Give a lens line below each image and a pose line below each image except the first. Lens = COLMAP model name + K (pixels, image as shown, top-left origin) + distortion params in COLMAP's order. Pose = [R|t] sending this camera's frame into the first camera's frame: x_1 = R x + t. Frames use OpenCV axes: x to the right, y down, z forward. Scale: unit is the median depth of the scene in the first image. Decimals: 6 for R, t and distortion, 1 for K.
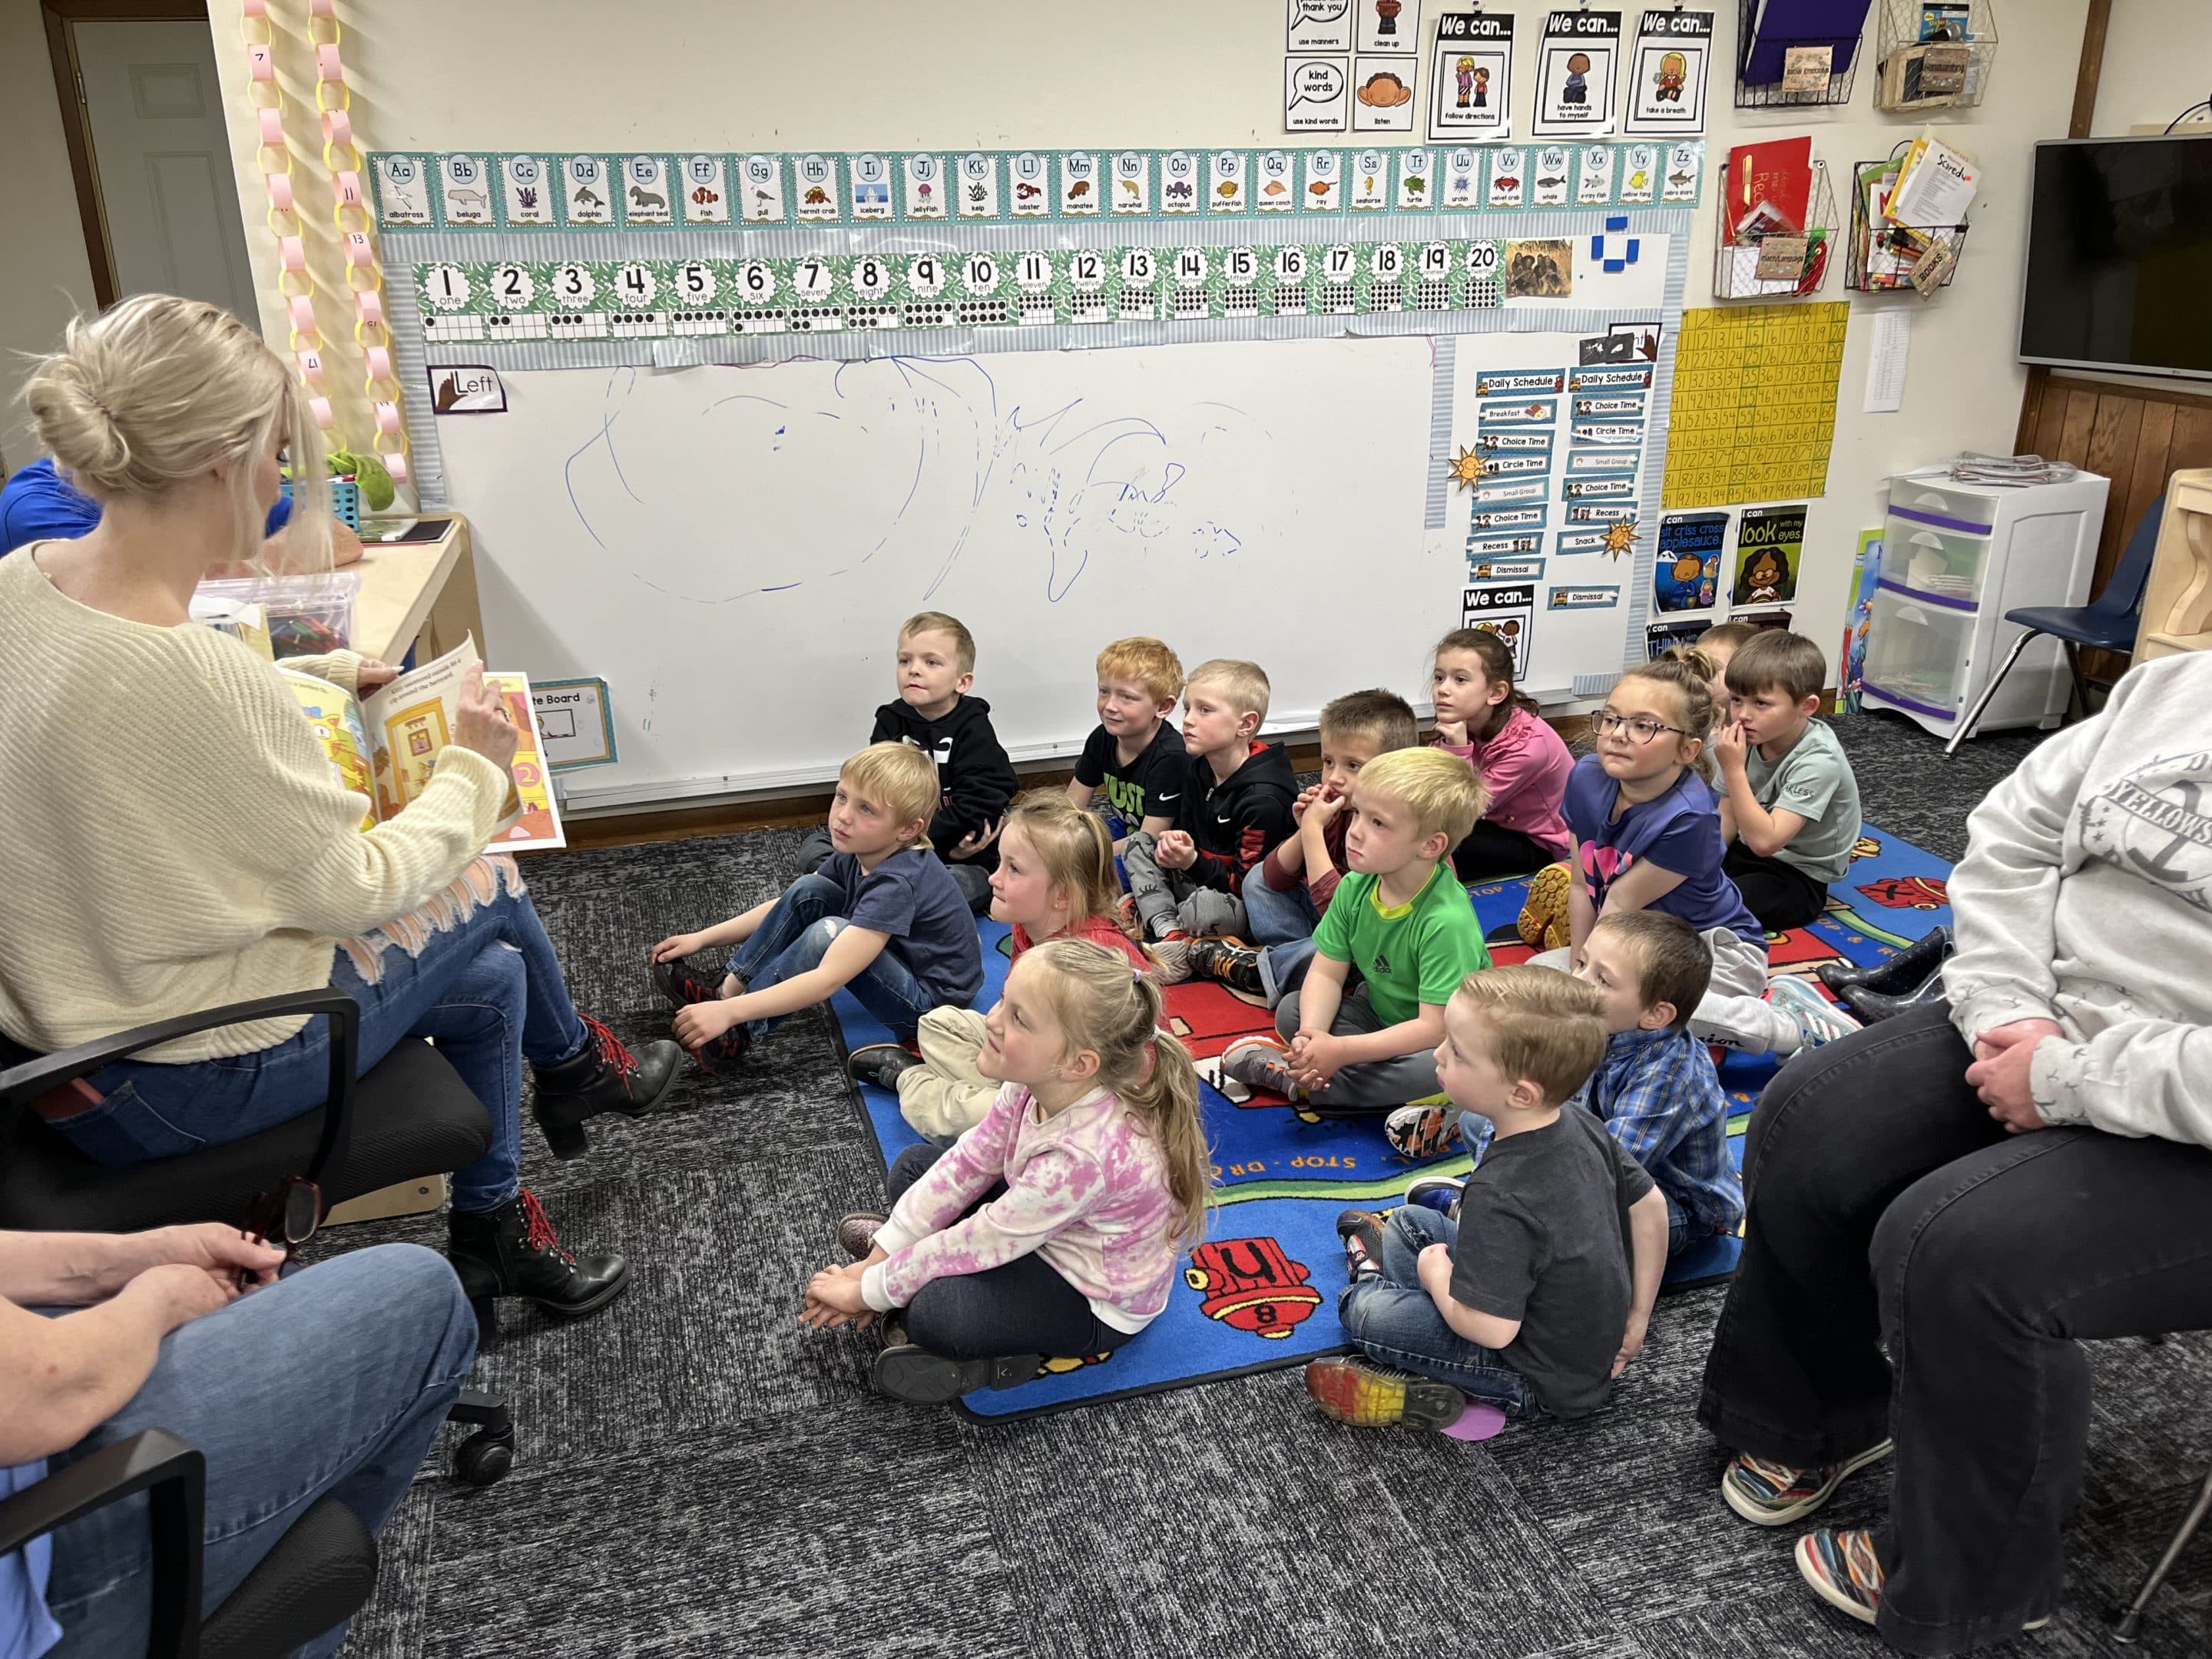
lens RADIAL K [[1673.8, 0, 1090.0], [0, 1673.8, 843.1], [0, 0, 1]] dist [0.069235, -0.092175]
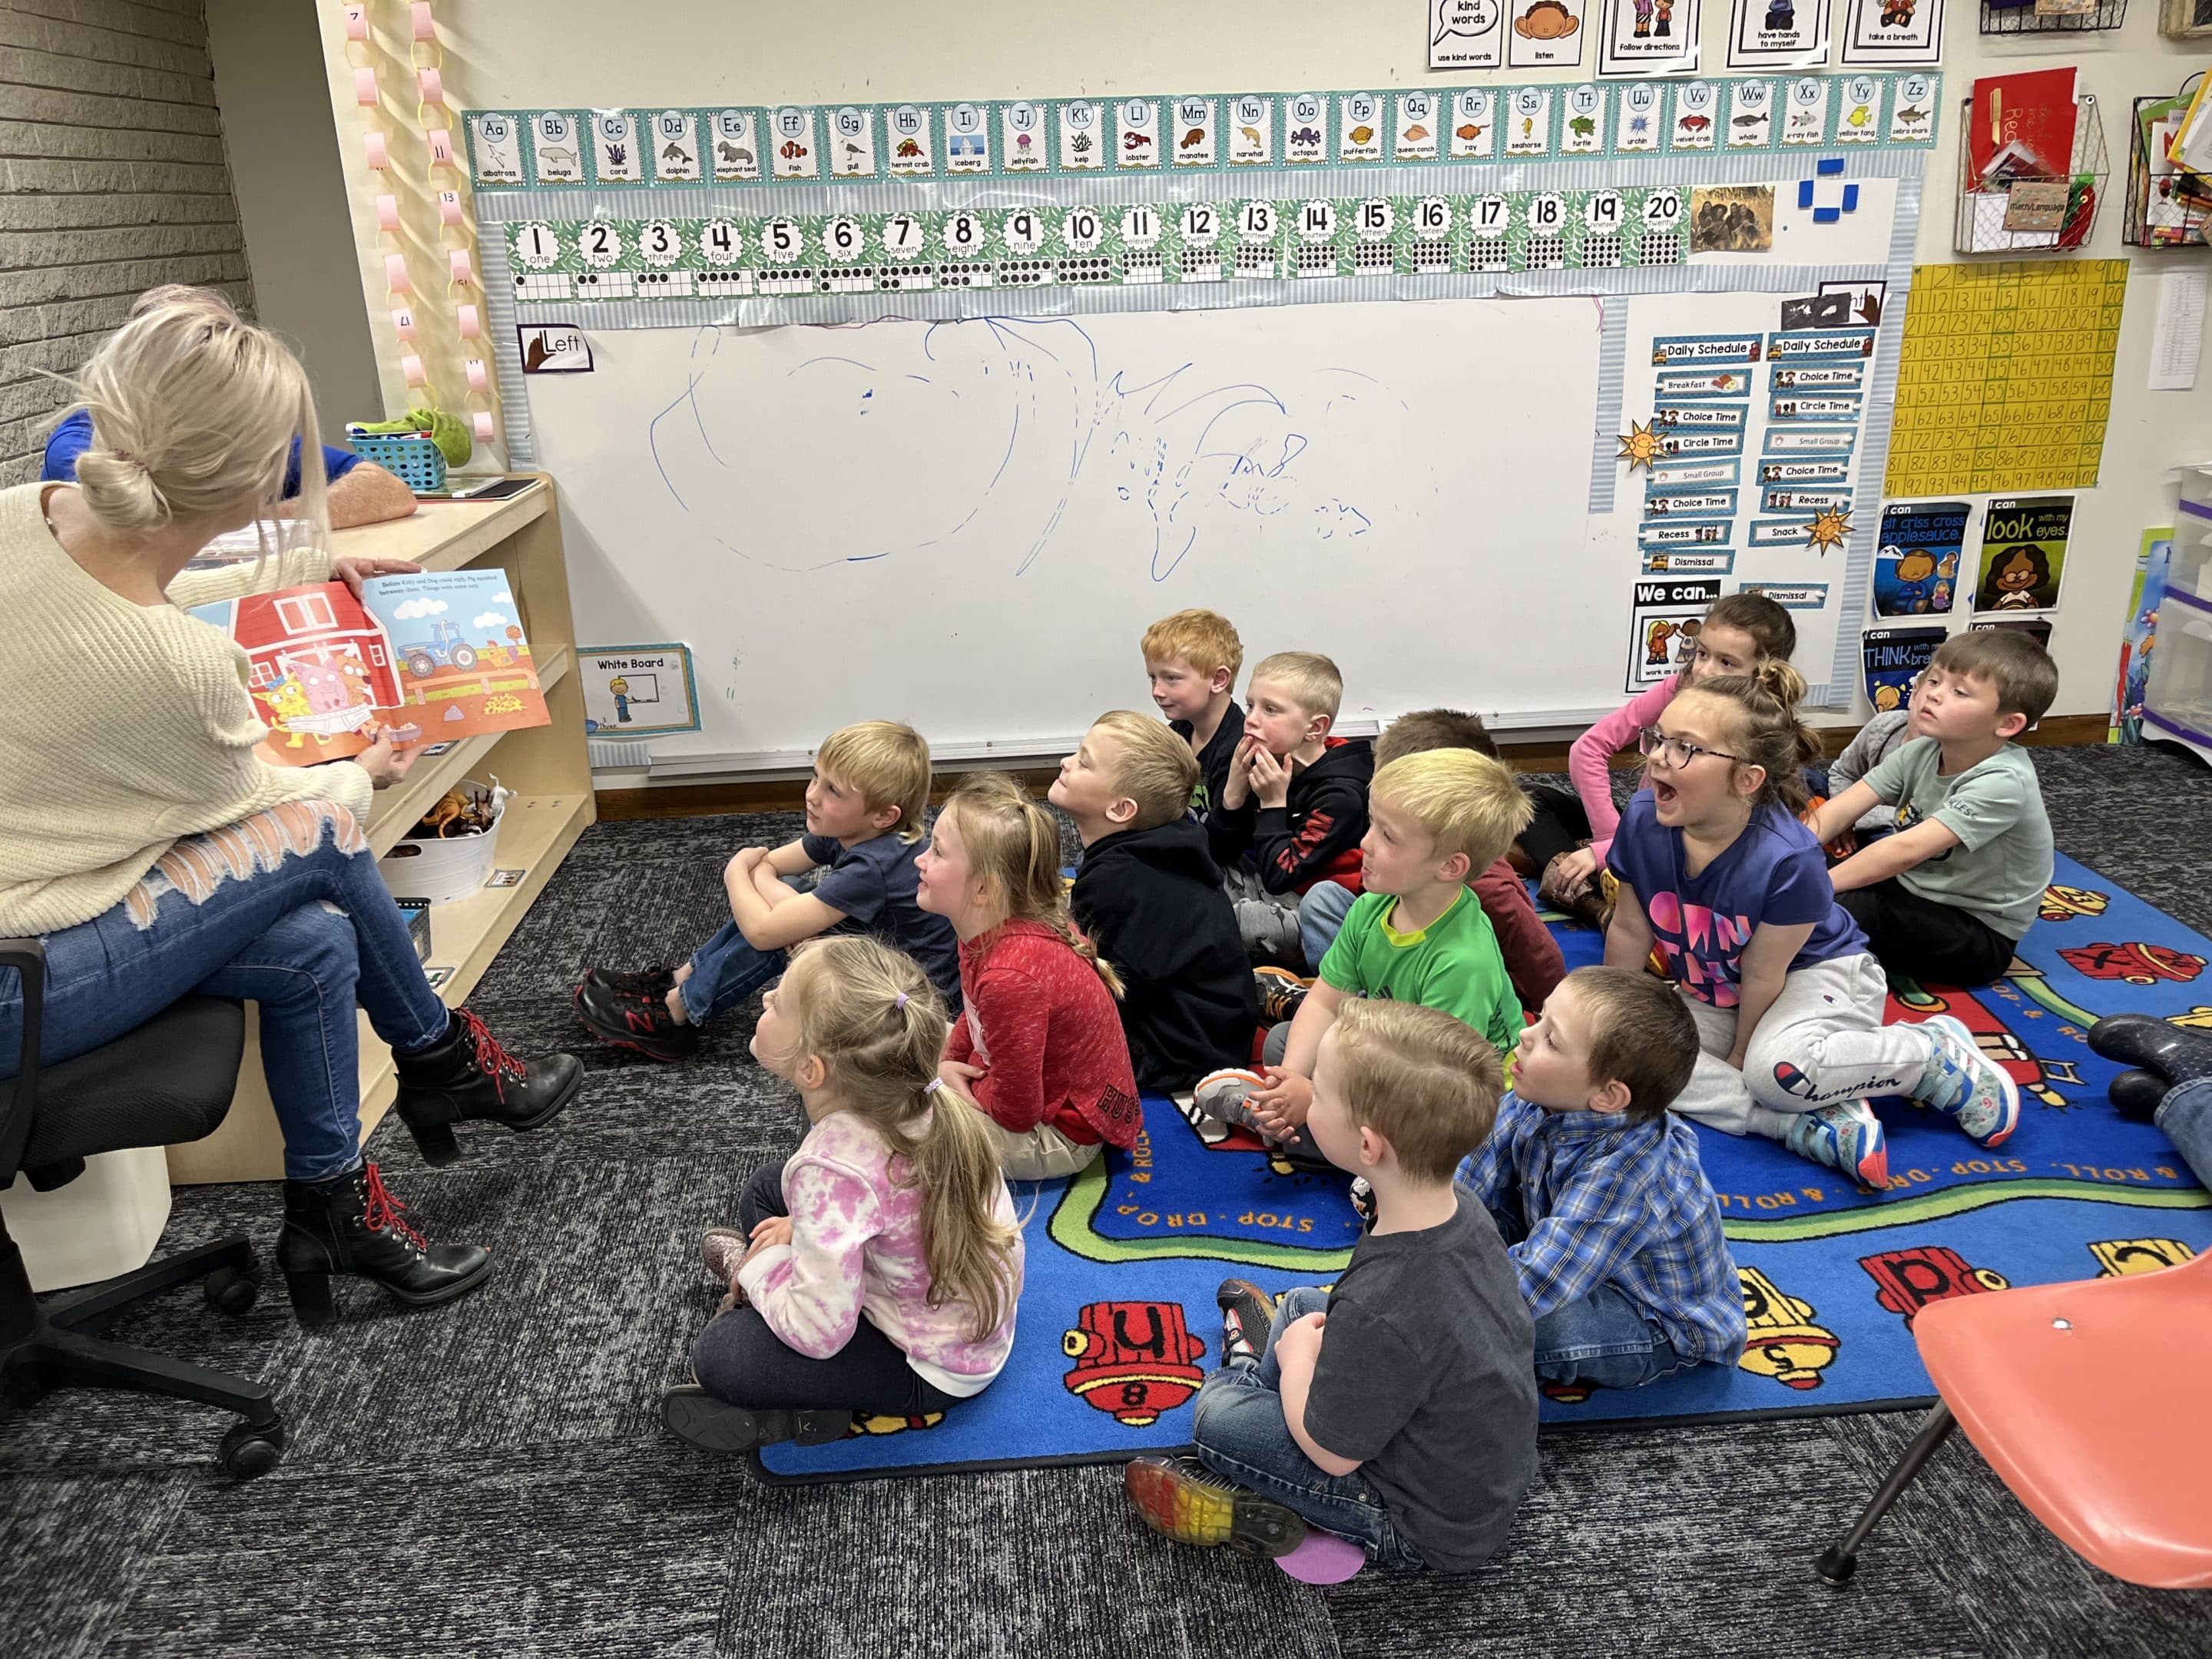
lens RADIAL K [[1673.8, 0, 1088.1], [0, 1673.8, 816.1], [0, 0, 1]] dist [0.069235, -0.092175]
pose [[0.978732, 0.057639, -0.196881, 0.138508], [-0.060044, 0.998176, -0.006264, -0.005658], [0.196160, 0.017953, 0.980407, 0.083941]]
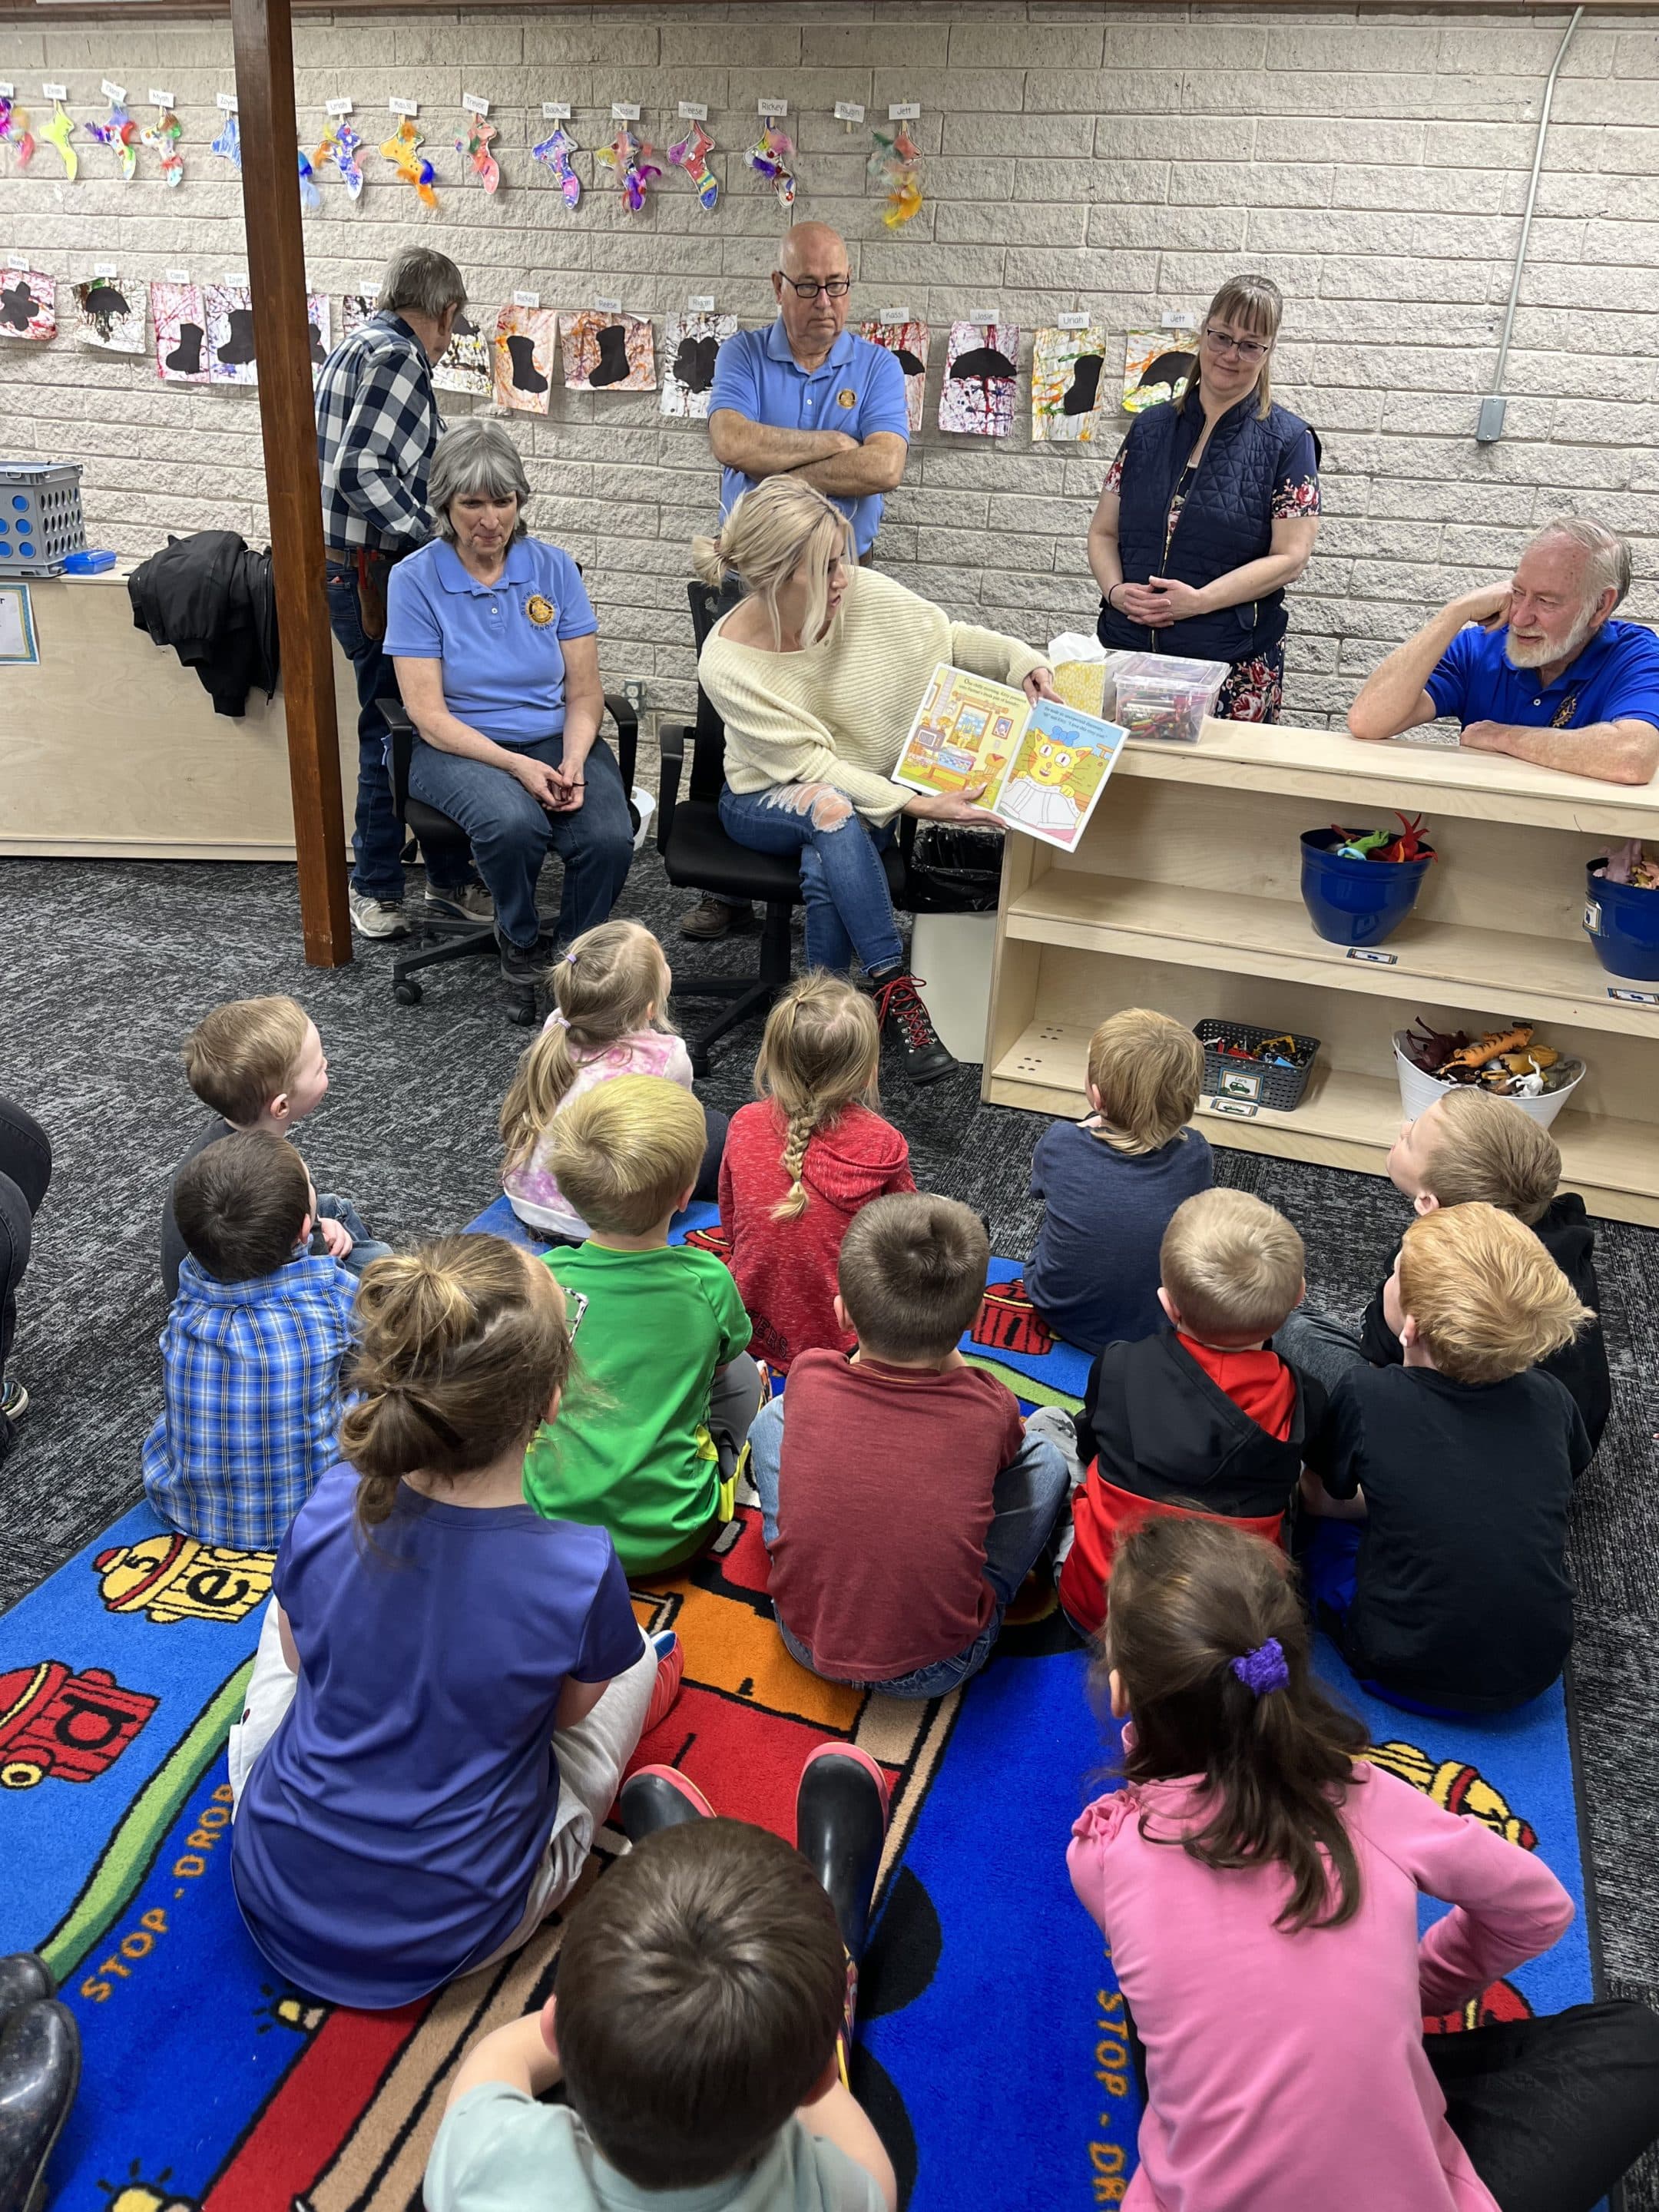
lens RADIAL K [[1673.8, 0, 824.7], [0, 1673.8, 1113.0], [0, 0, 1]] dist [0.069235, -0.092175]
pose [[-0.567345, 0.317437, -0.759837, 0.495701], [-0.332828, 0.755598, 0.564178, -0.344114], [0.753223, 0.572979, -0.323033, 0.896380]]
